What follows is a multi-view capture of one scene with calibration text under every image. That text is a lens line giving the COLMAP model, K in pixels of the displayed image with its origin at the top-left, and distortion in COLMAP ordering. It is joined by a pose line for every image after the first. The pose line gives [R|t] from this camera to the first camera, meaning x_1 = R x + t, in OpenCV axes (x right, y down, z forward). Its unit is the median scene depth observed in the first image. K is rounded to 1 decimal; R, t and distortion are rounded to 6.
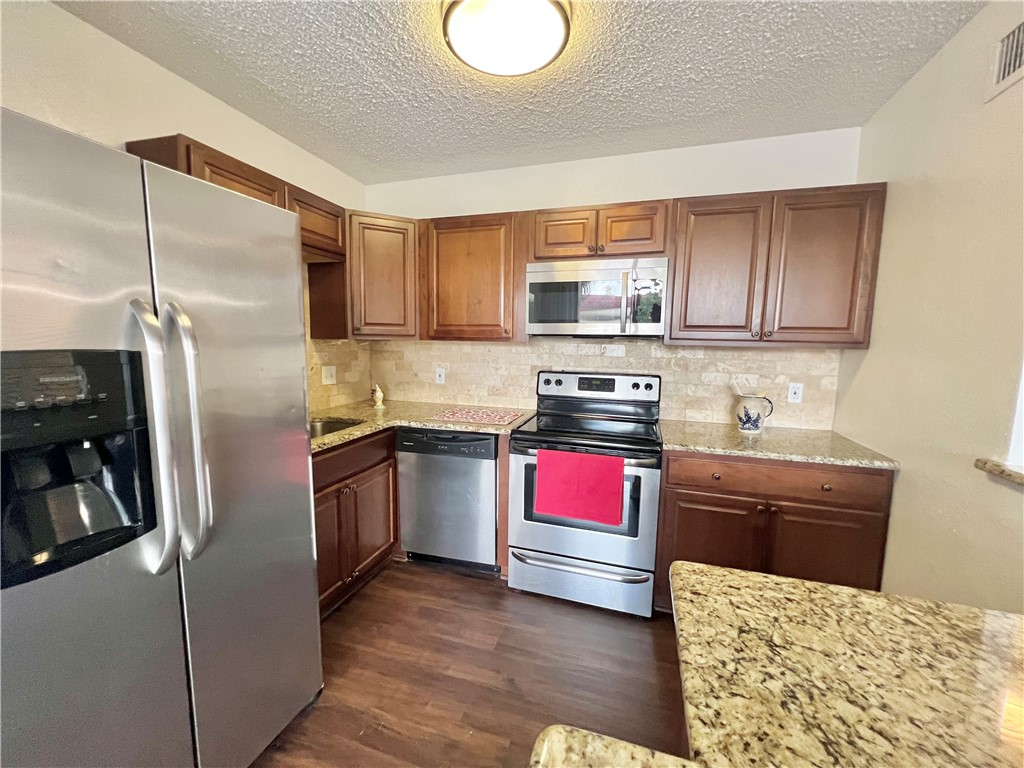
lens RADIAL K [[409.4, 0, 512.5], [0, 409.4, 387.0], [0, 0, 1]] dist [-0.003472, 0.001243]
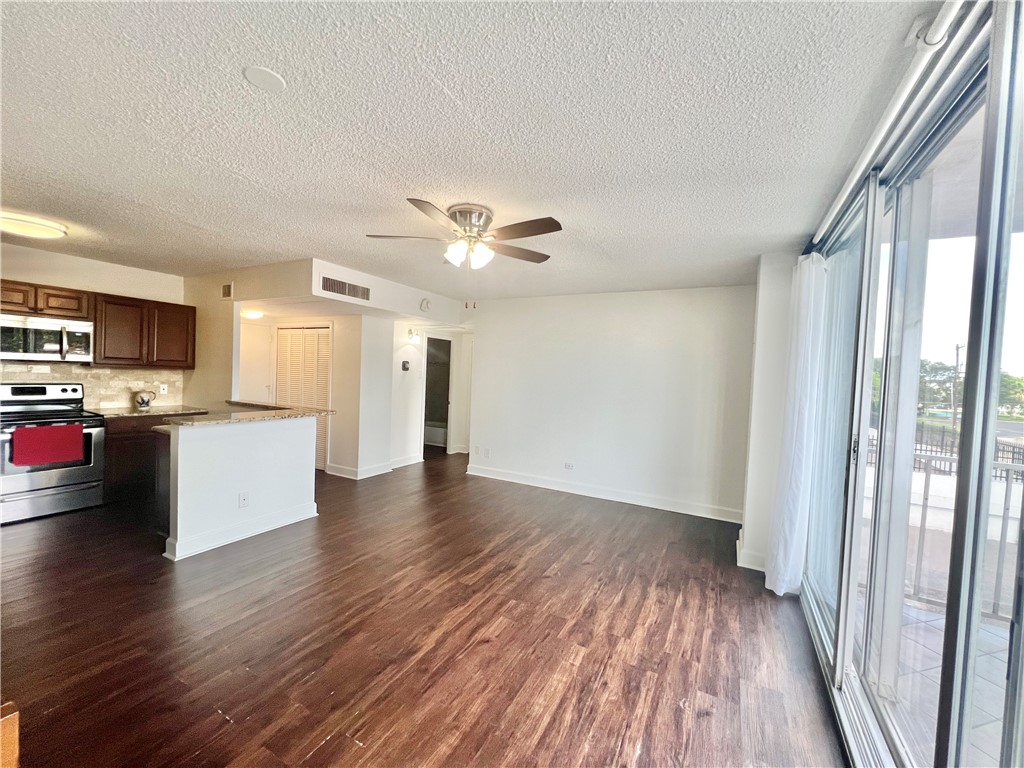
lens RADIAL K [[409.4, 0, 511.6], [0, 409.4, 383.6], [0, 0, 1]] dist [-0.003472, 0.001243]
pose [[0.191857, -0.033298, 0.980858, -1.055487], [0.073118, 0.997132, 0.019549, 0.075627], [-0.978695, 0.067968, 0.193741, -1.198378]]
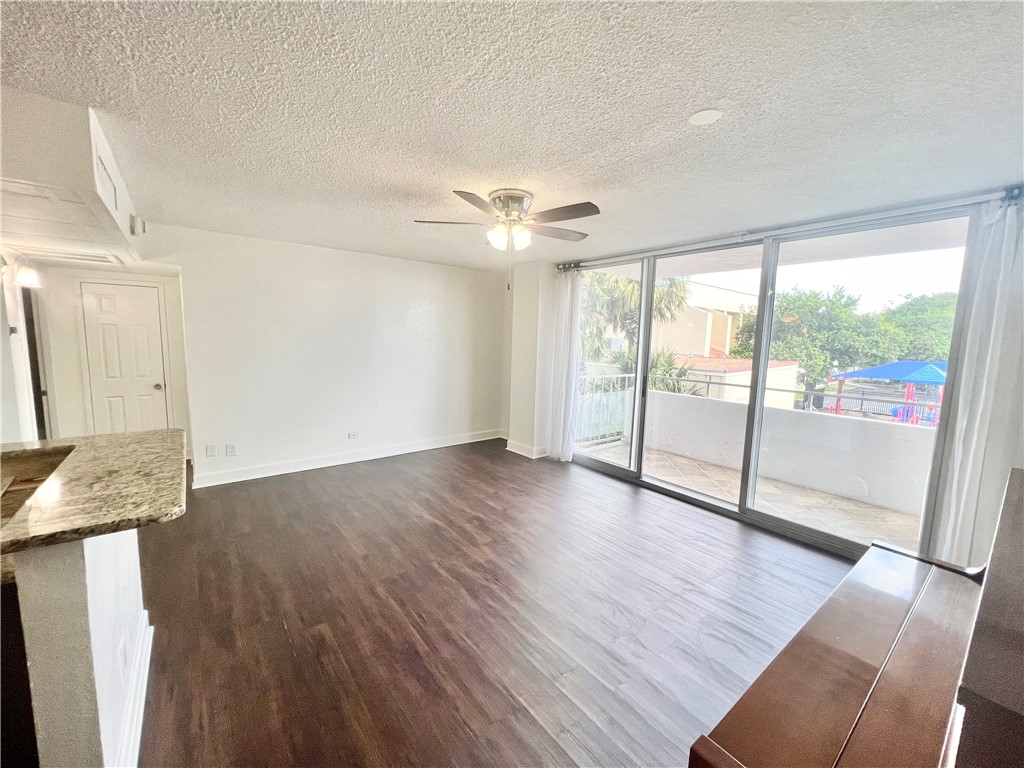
lens RADIAL K [[409.4, 0, 510.6], [0, 409.4, 386.2], [0, 0, 1]] dist [-0.003472, 0.001243]
pose [[-0.824874, -0.104036, 0.555661, -0.652143], [0.027526, 0.974363, 0.223292, -0.111233], [-0.564646, 0.199483, -0.800863, 0.155123]]
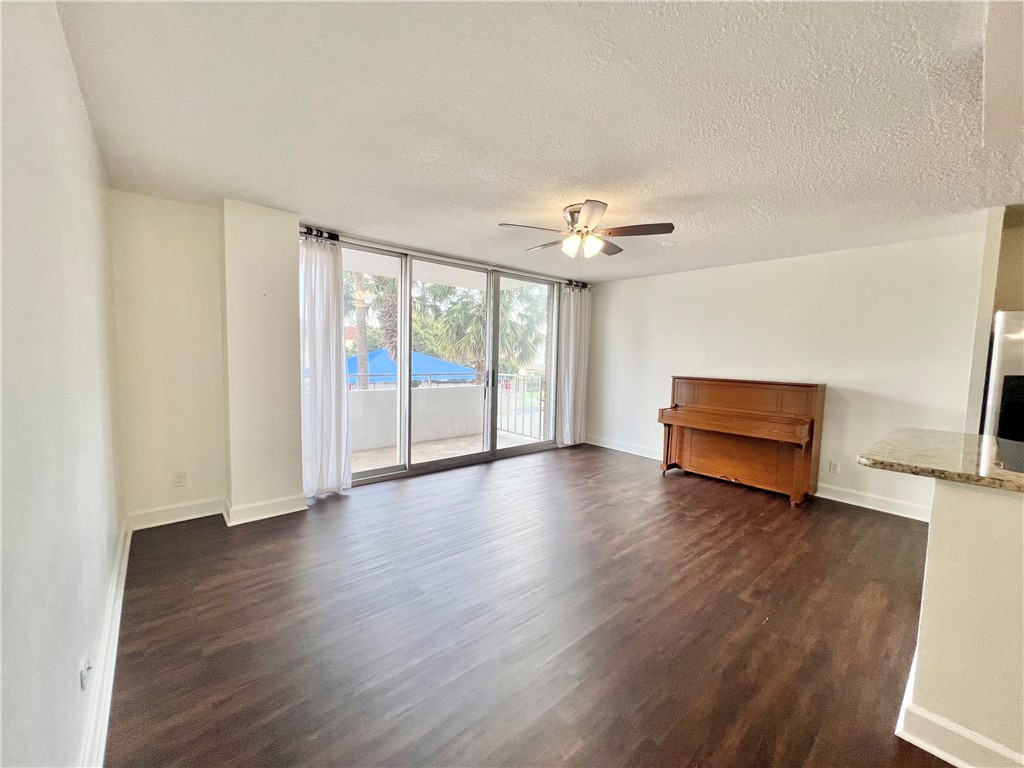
lens RADIAL K [[409.4, 0, 513.0], [0, 409.4, 383.9], [0, 0, 1]] dist [-0.003472, 0.001243]
pose [[-0.517541, 0.036103, -0.854896, 1.349928], [-0.133219, 0.983526, 0.122184, 0.044876], [0.845224, 0.177124, -0.504206, -0.314209]]
